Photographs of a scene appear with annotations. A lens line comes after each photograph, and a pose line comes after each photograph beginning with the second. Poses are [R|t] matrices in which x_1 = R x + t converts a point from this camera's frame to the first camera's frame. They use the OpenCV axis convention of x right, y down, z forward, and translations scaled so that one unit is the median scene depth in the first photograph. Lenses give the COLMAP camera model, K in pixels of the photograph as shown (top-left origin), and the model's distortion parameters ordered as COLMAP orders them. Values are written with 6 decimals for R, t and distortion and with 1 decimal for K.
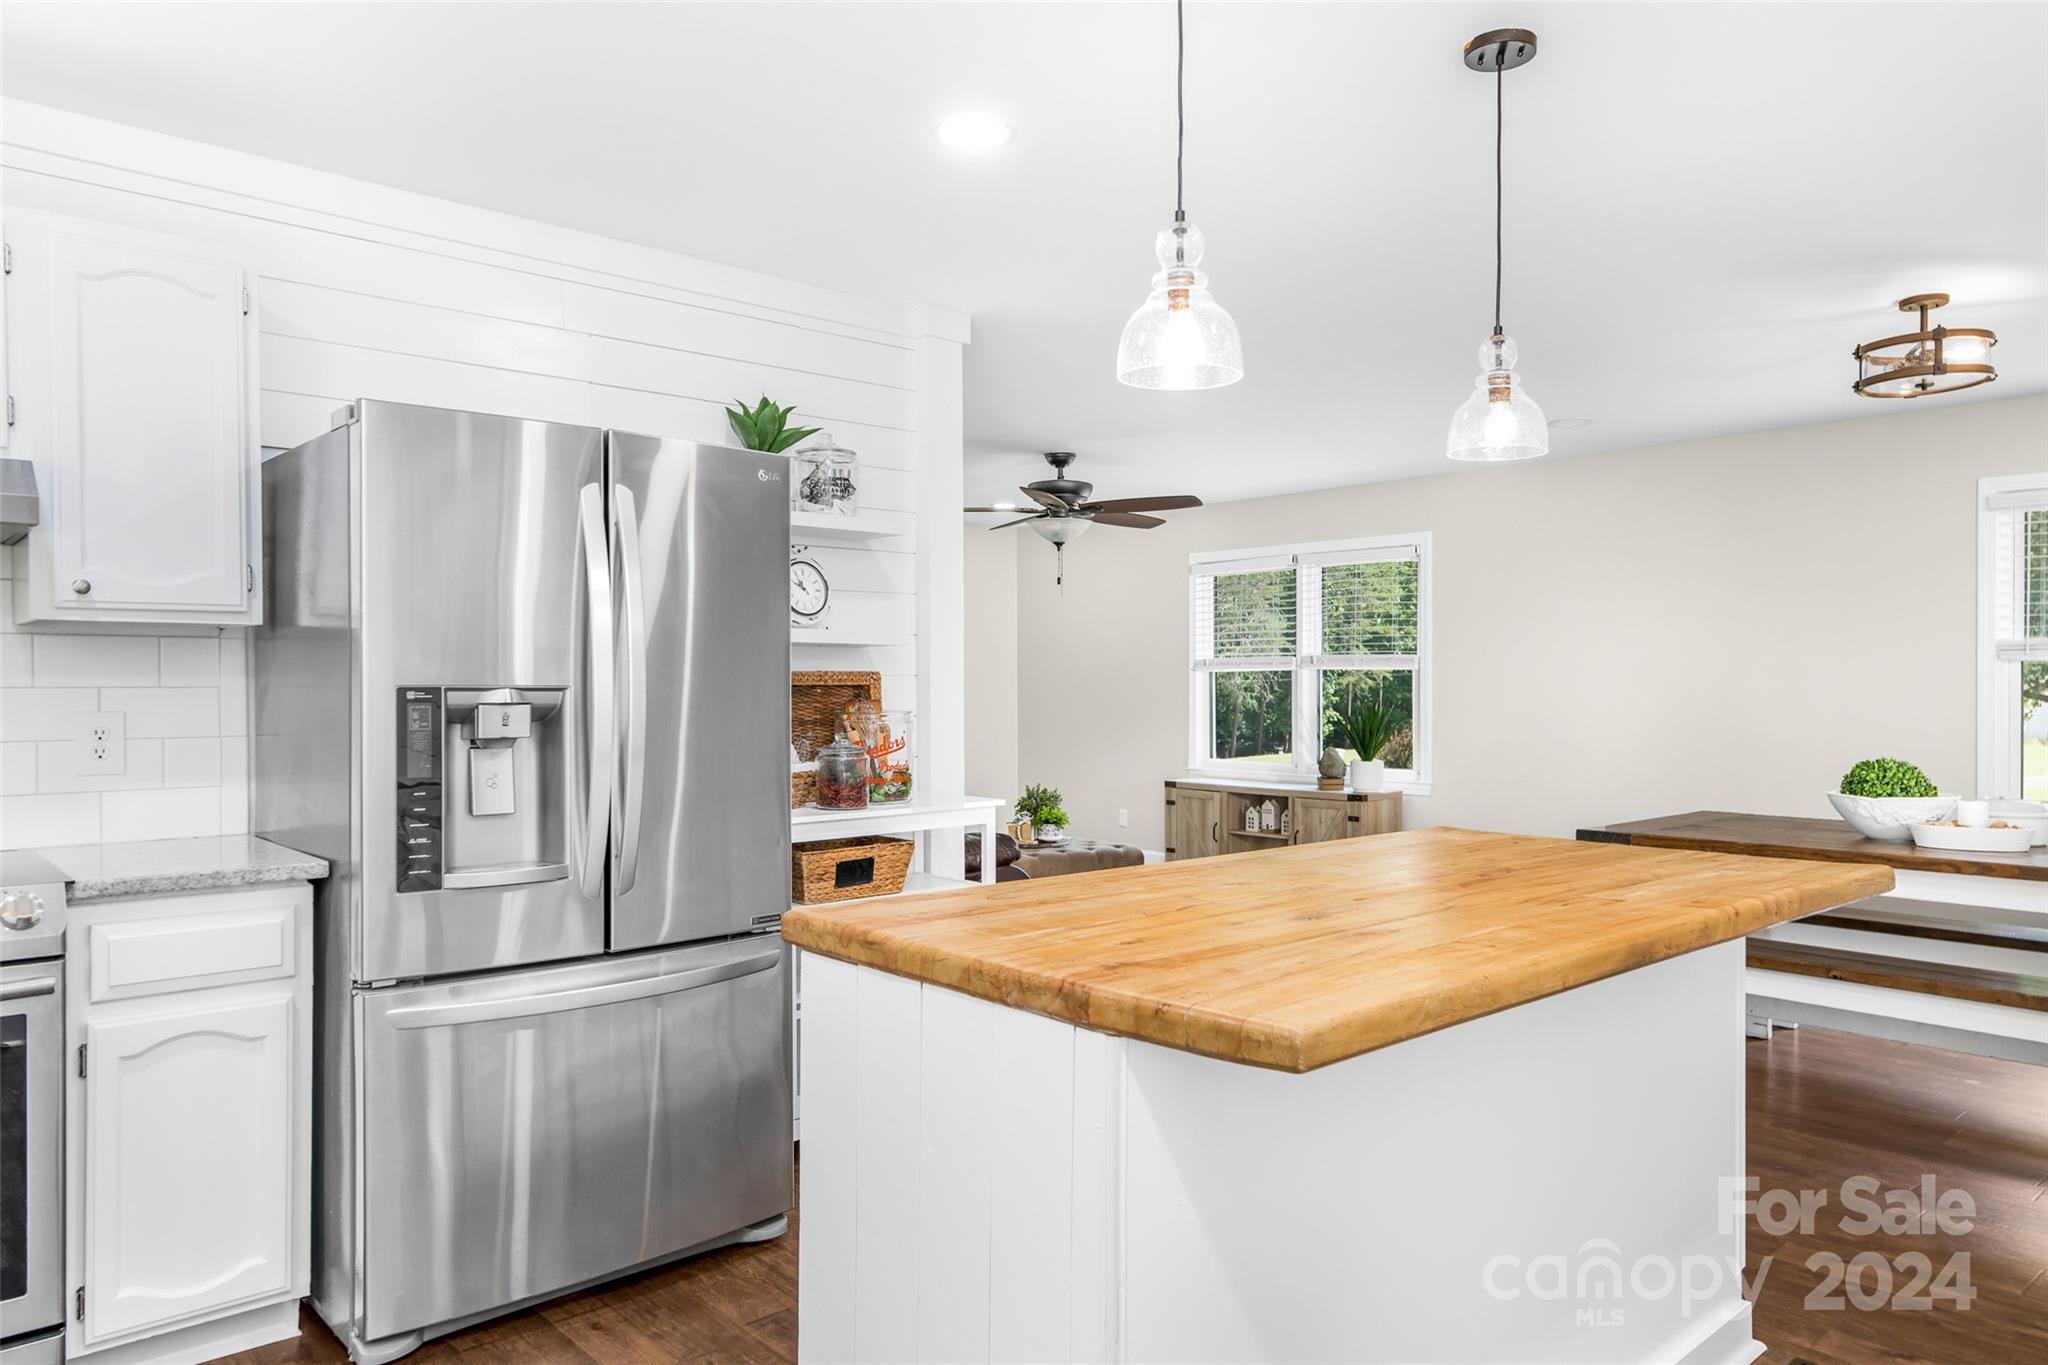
lens RADIAL K [[1352.9, 0, 1011.7], [0, 1352.9, 700.0], [0, 0, 1]] dist [0.022355, -0.002195]
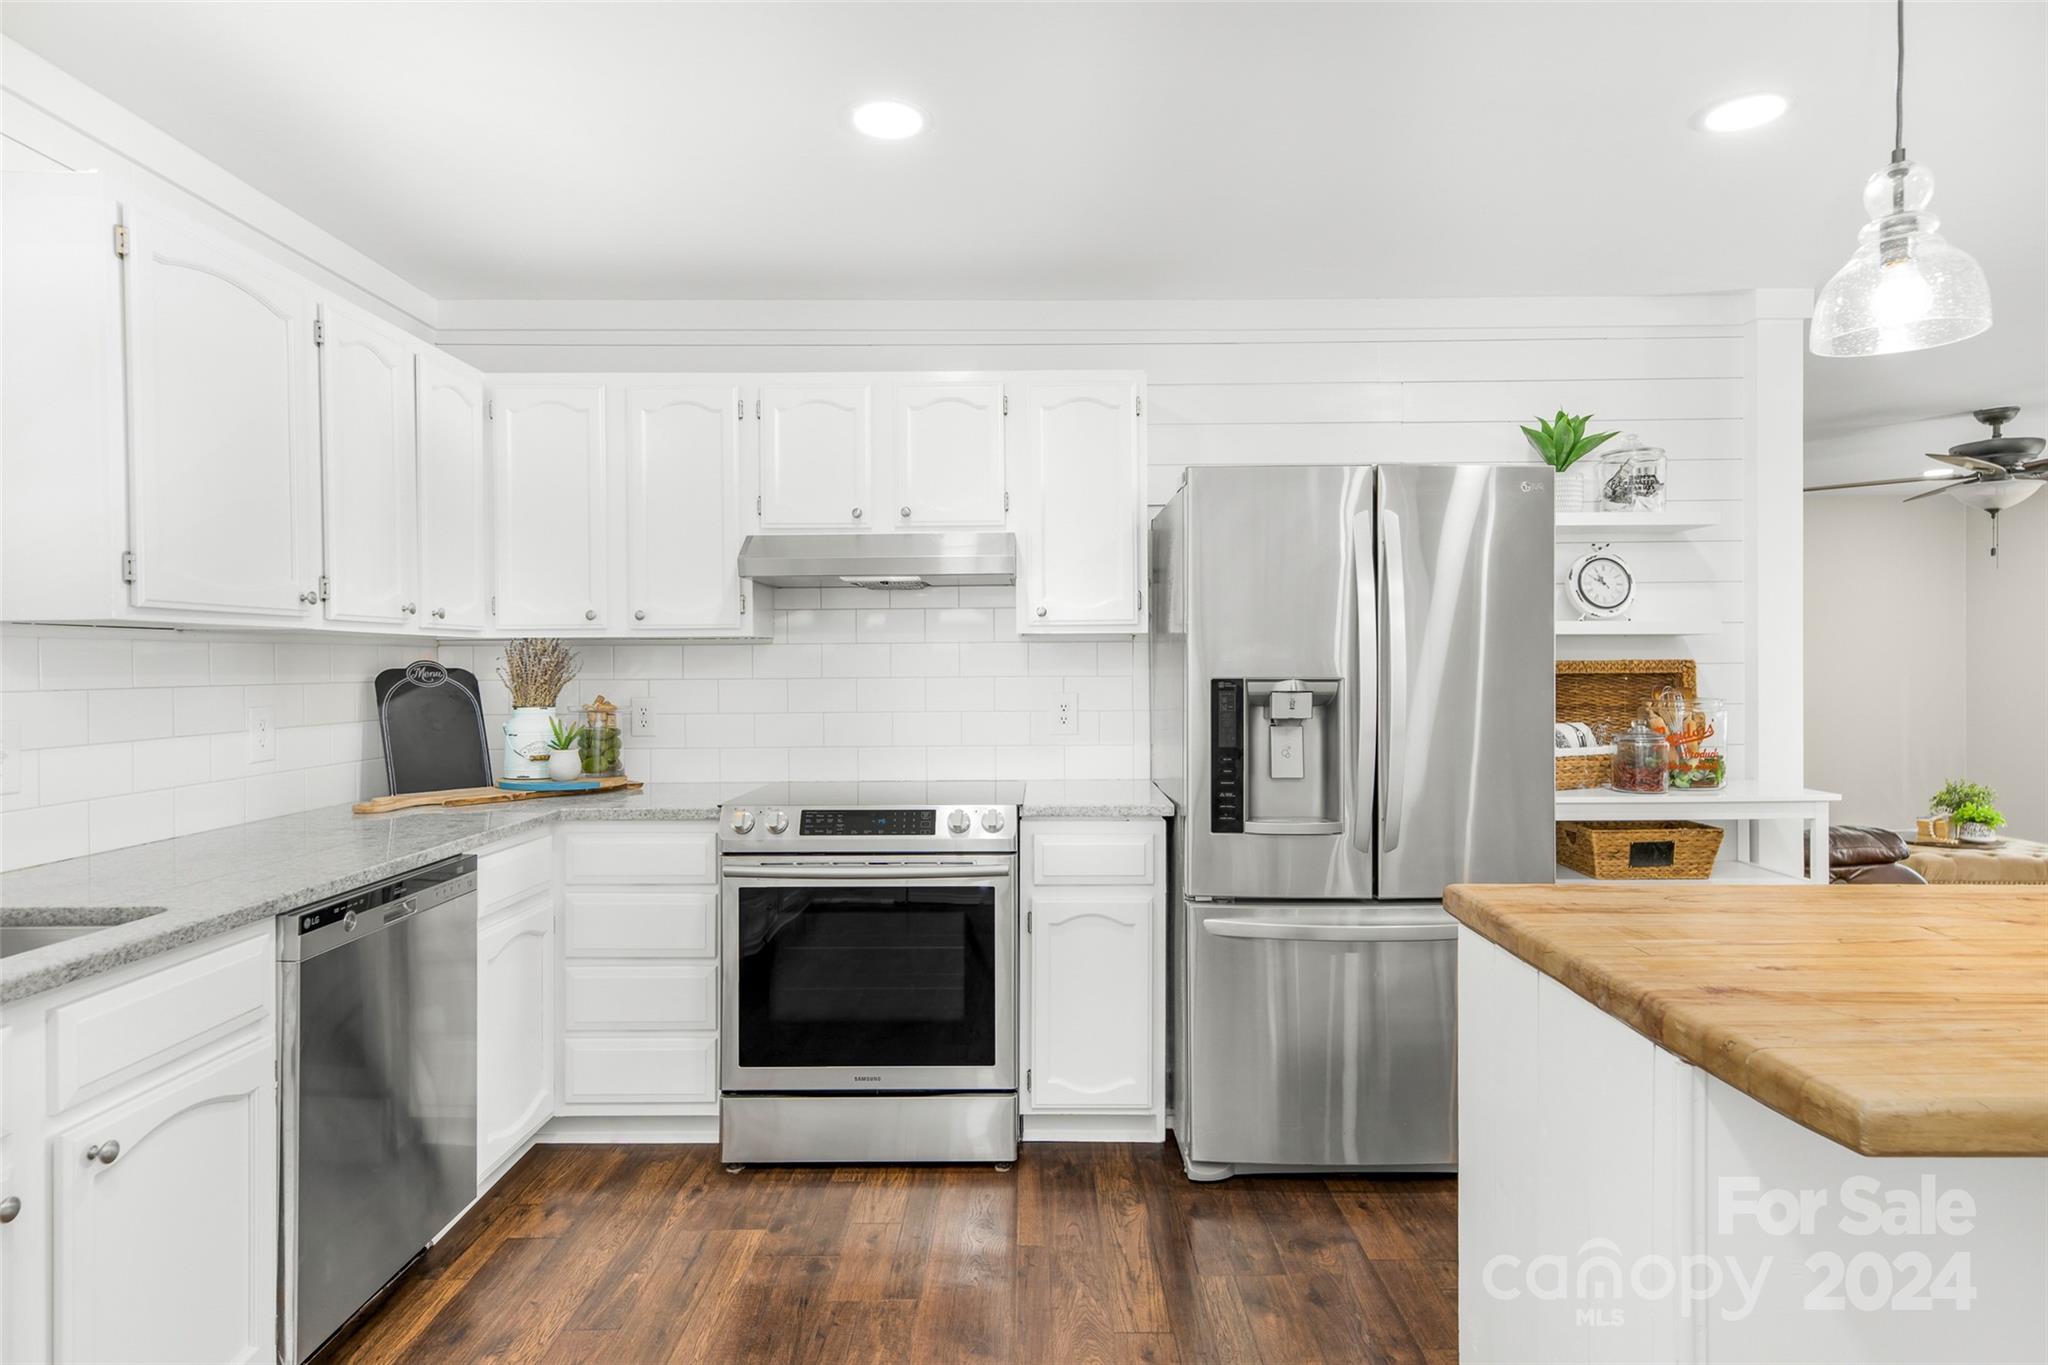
lens RADIAL K [[1114.0, 0, 1032.1], [0, 1114.0, 677.1], [0, 0, 1]] dist [0.024553, -0.004277]
pose [[0.753529, 0.004047, -0.657402, 0.130853], [-0.003810, 0.999991, 0.001788, -0.011974], [0.657403, 0.001157, 0.753538, 0.053390]]
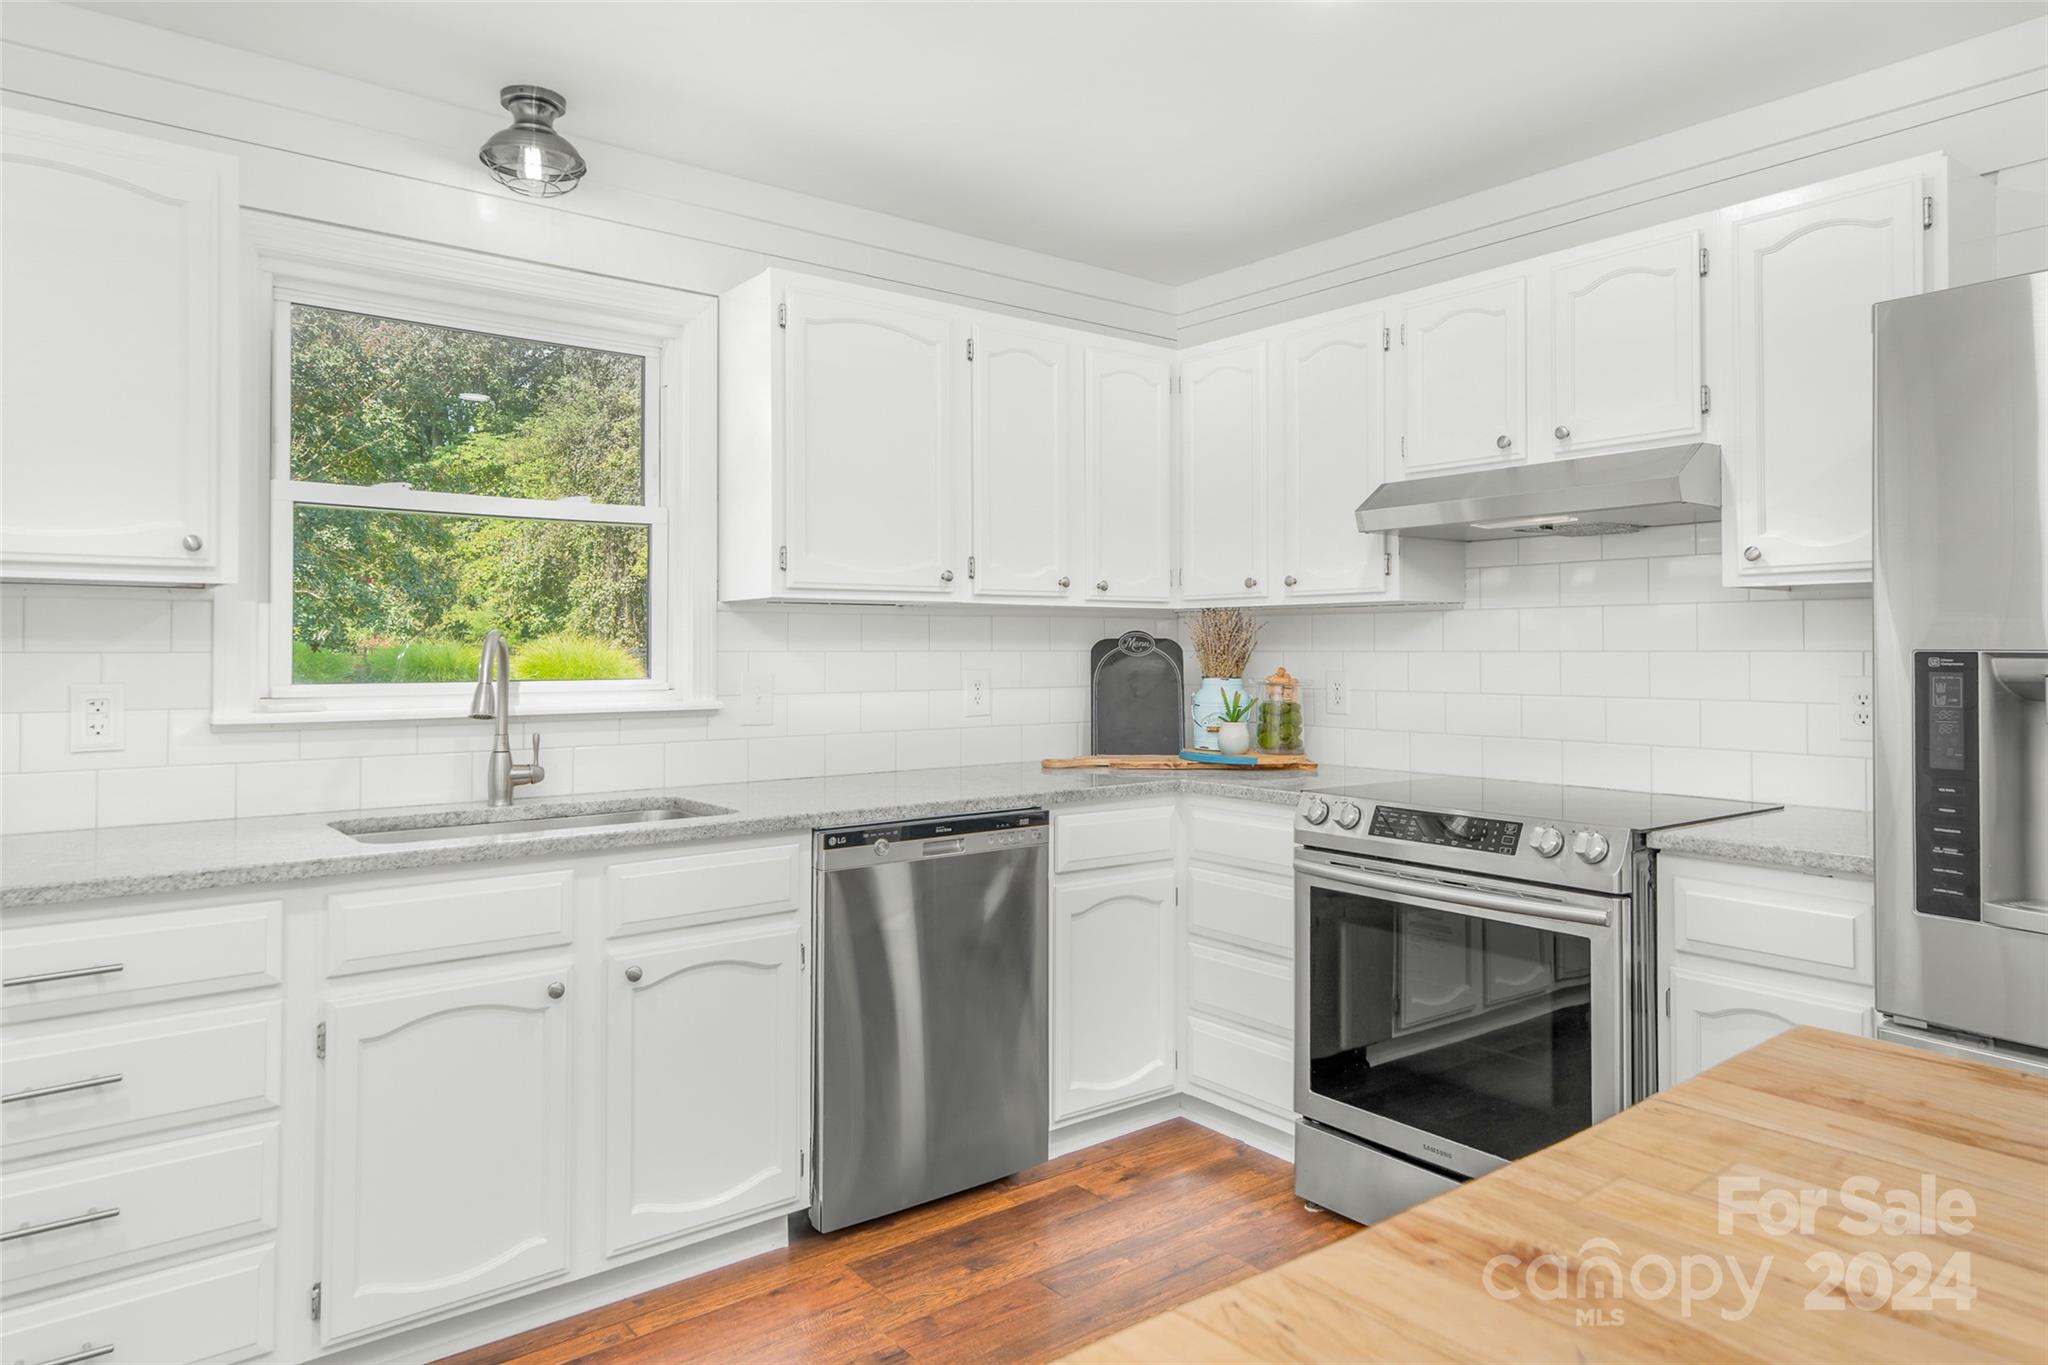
lens RADIAL K [[1275.8, 0, 1040.7], [0, 1275.8, 633.4], [0, 0, 1]] dist [0.019923, -0.000305]
pose [[-0.035252, -0.011018, -0.999318, 0.306134], [-0.012608, 0.999865, -0.010580, -0.005566], [0.999299, 0.012227, -0.035386, 0.492913]]
